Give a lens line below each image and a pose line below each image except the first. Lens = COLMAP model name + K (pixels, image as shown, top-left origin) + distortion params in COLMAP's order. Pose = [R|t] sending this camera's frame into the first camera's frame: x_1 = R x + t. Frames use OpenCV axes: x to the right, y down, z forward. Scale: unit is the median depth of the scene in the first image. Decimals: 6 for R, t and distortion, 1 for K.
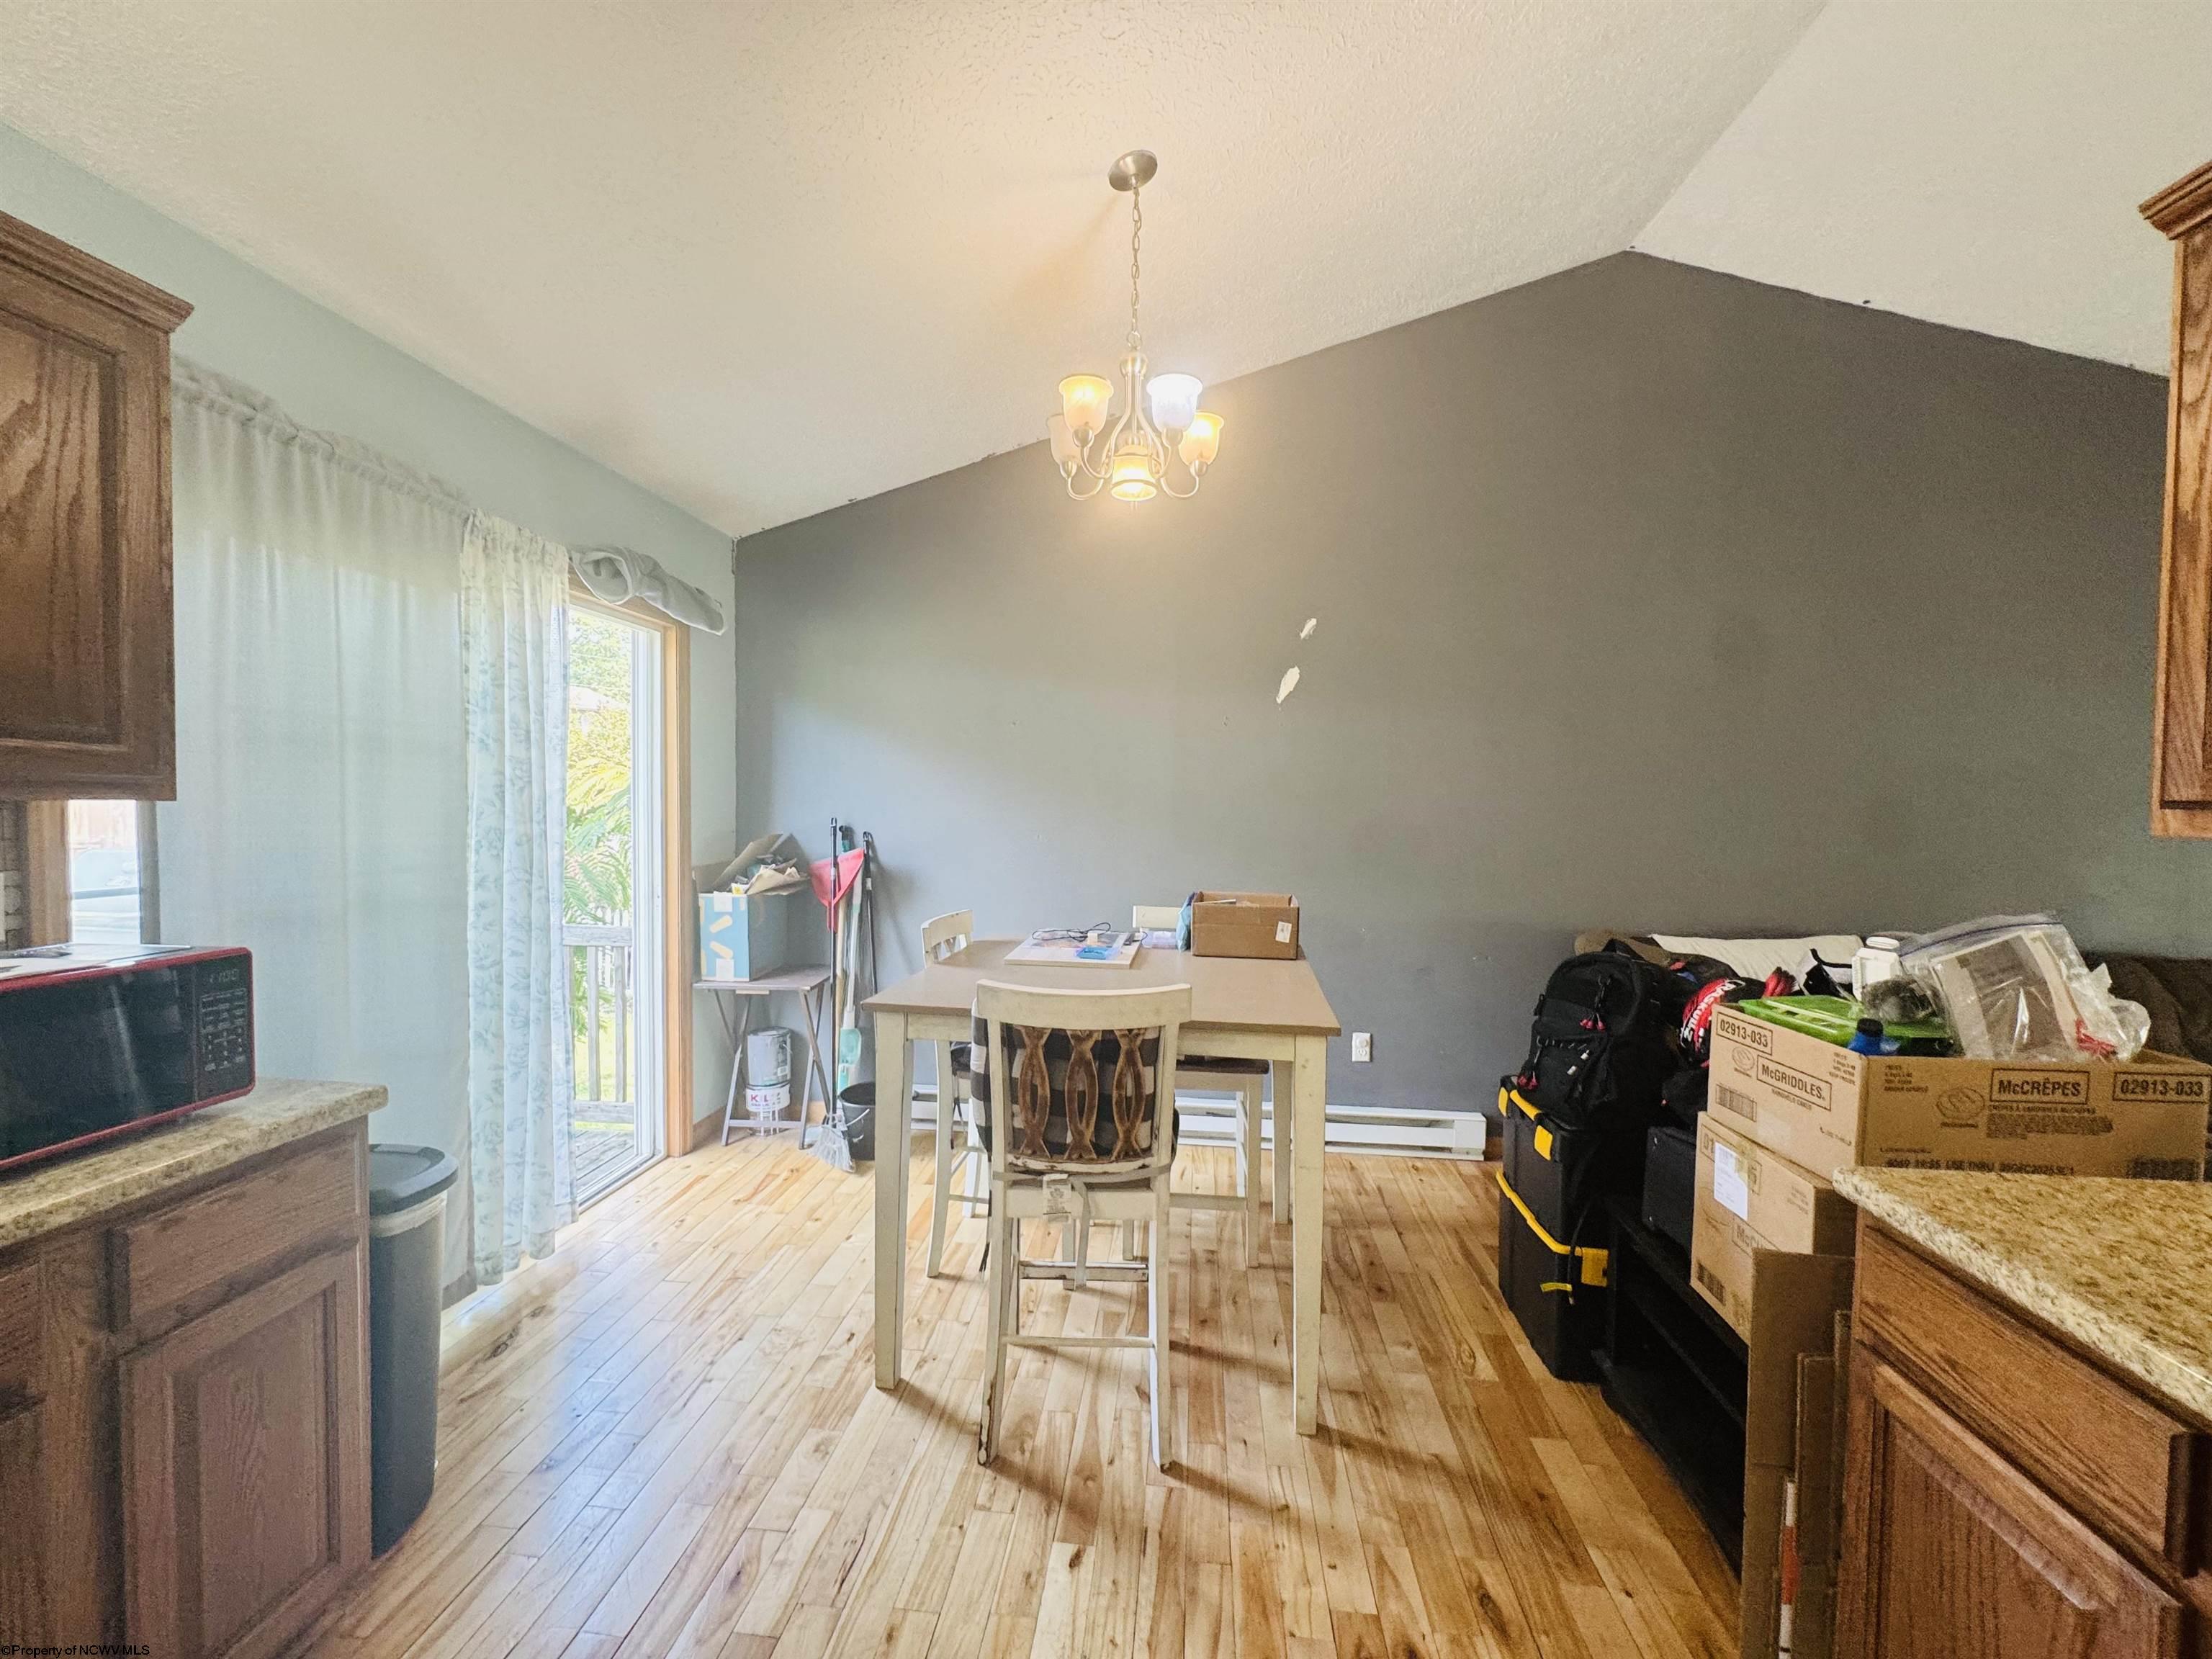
lens RADIAL K [[877.7, 0, 1103.0], [0, 877.7, 827.6], [0, 0, 1]] dist [-0.000452, -0.000175]
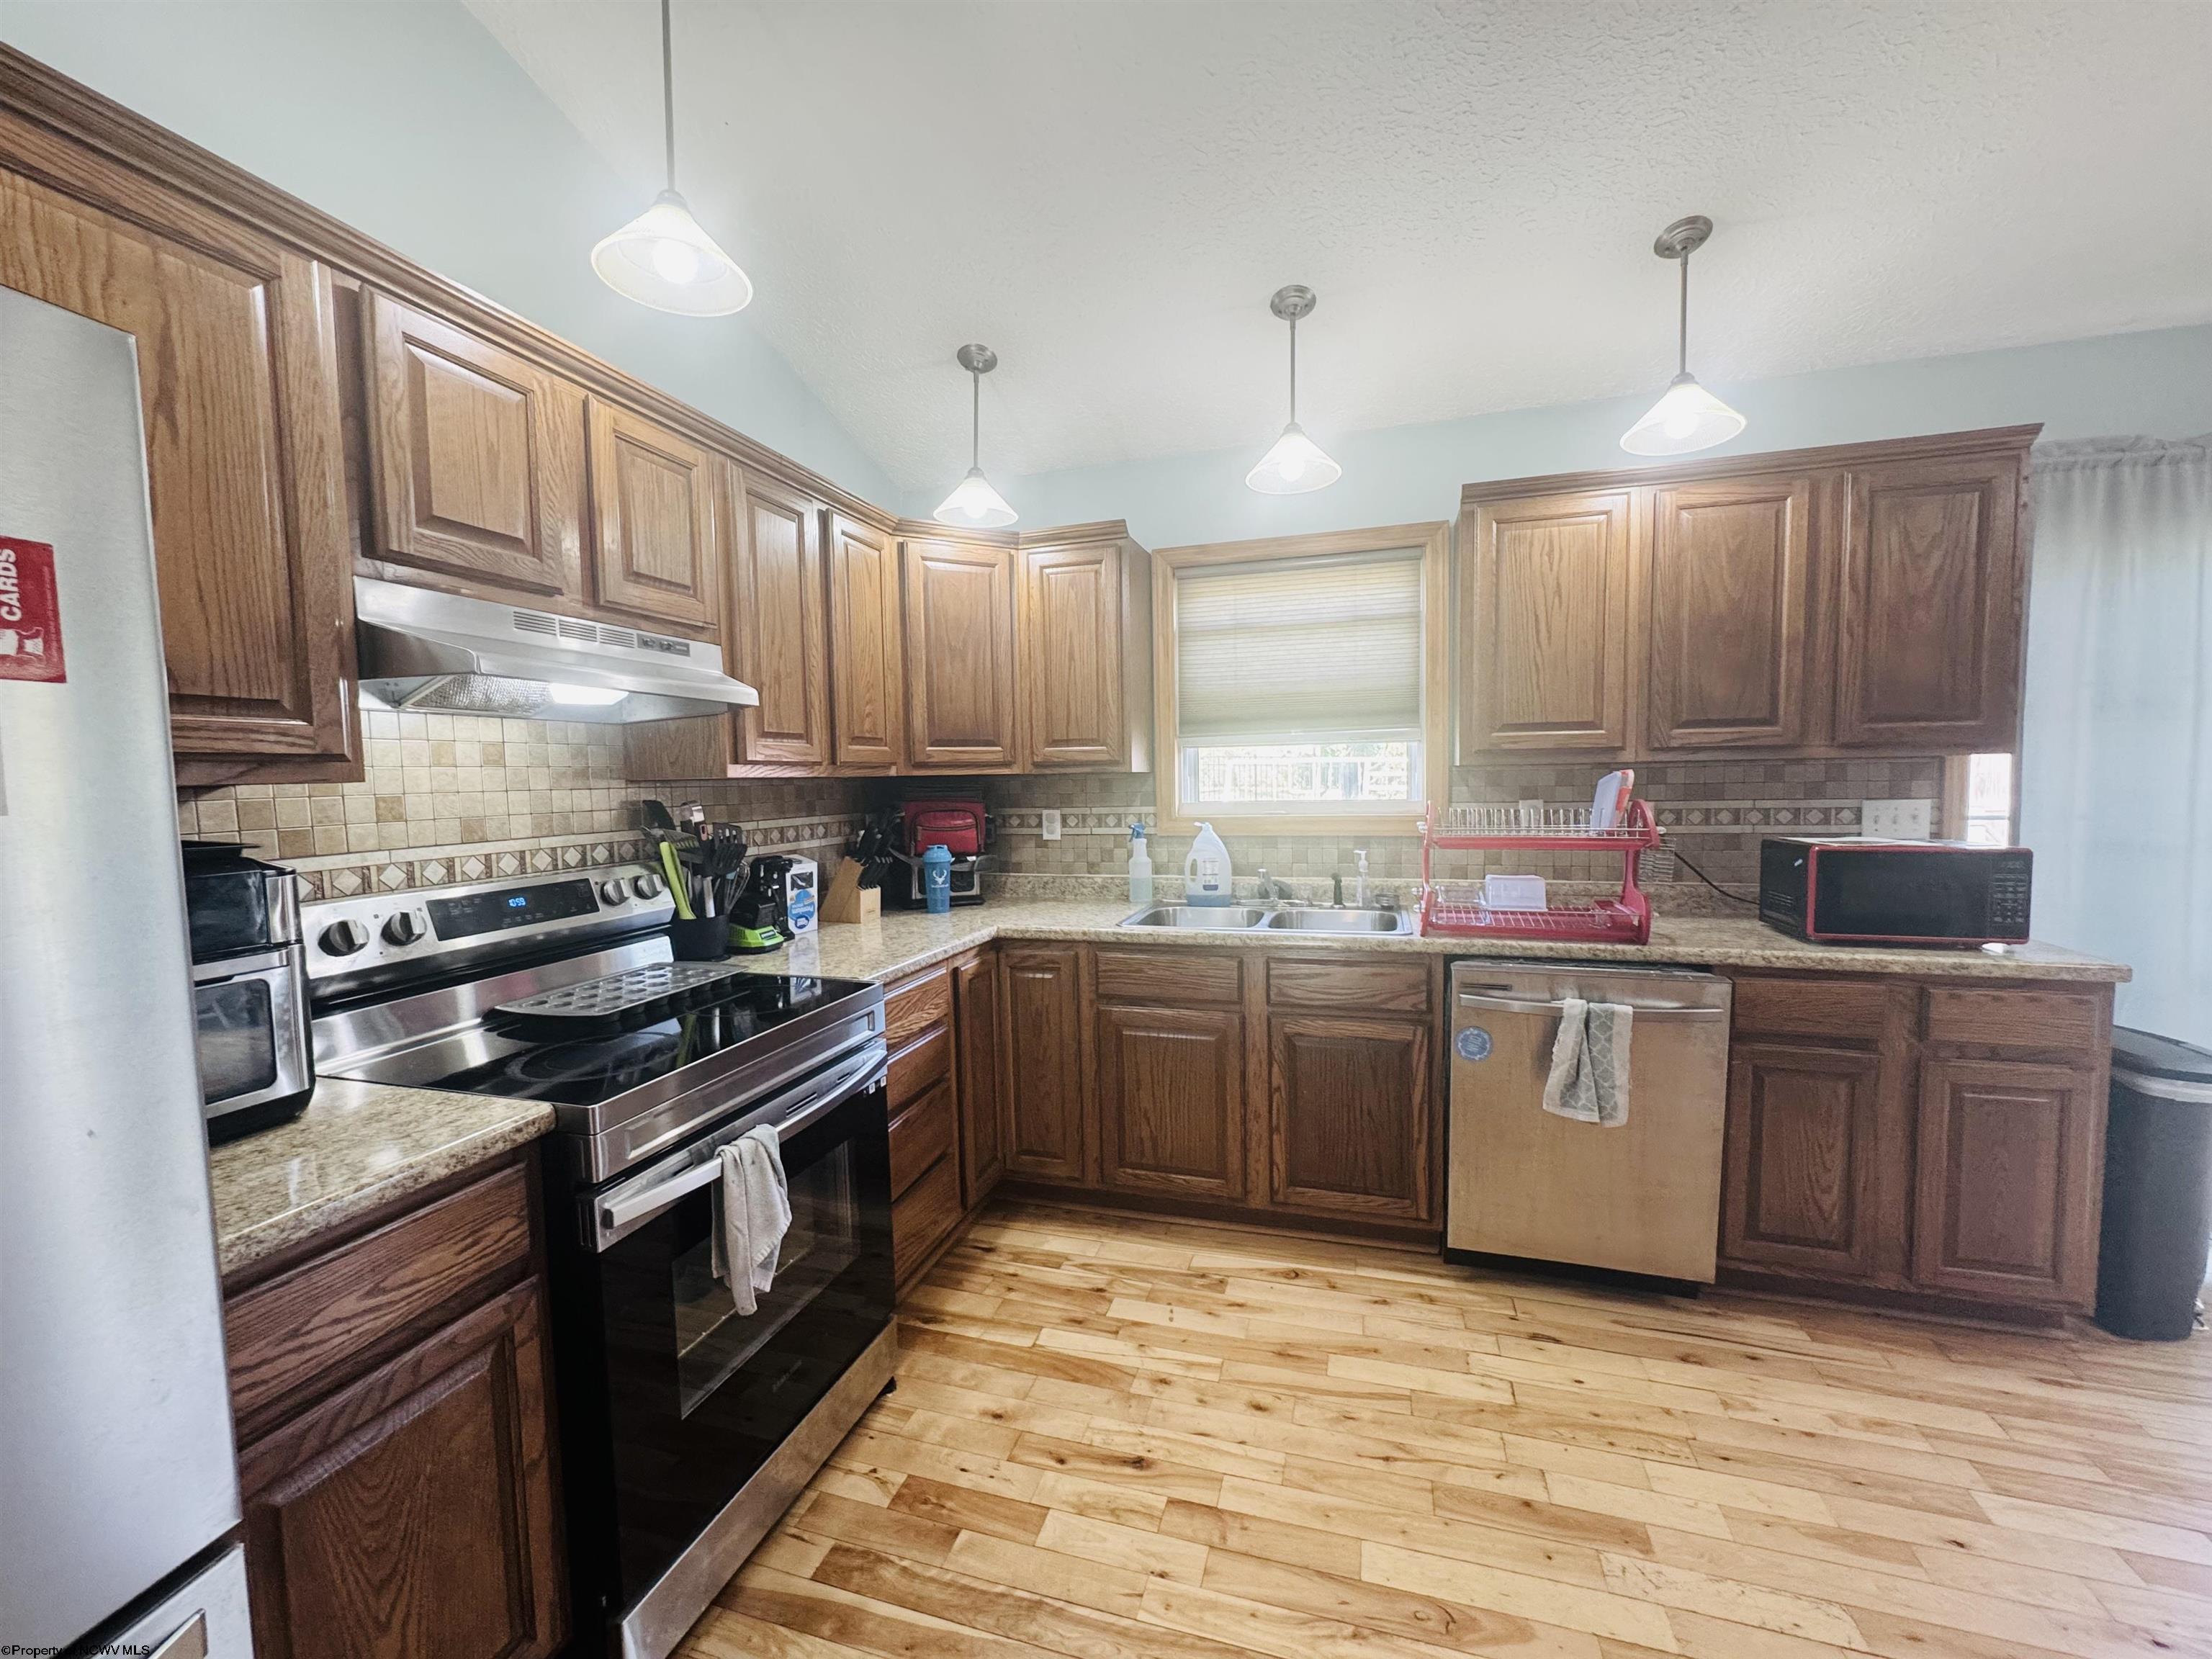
lens RADIAL K [[877.7, 0, 1108.3], [0, 877.7, 827.6], [0, 0, 1]] dist [-0.000452, -0.000175]
pose [[-0.194485, 0.052558, -0.979496, 0.821391], [-0.013661, 0.998322, 0.056281, 0.035721], [0.980810, 0.024327, -0.193441, -0.276234]]
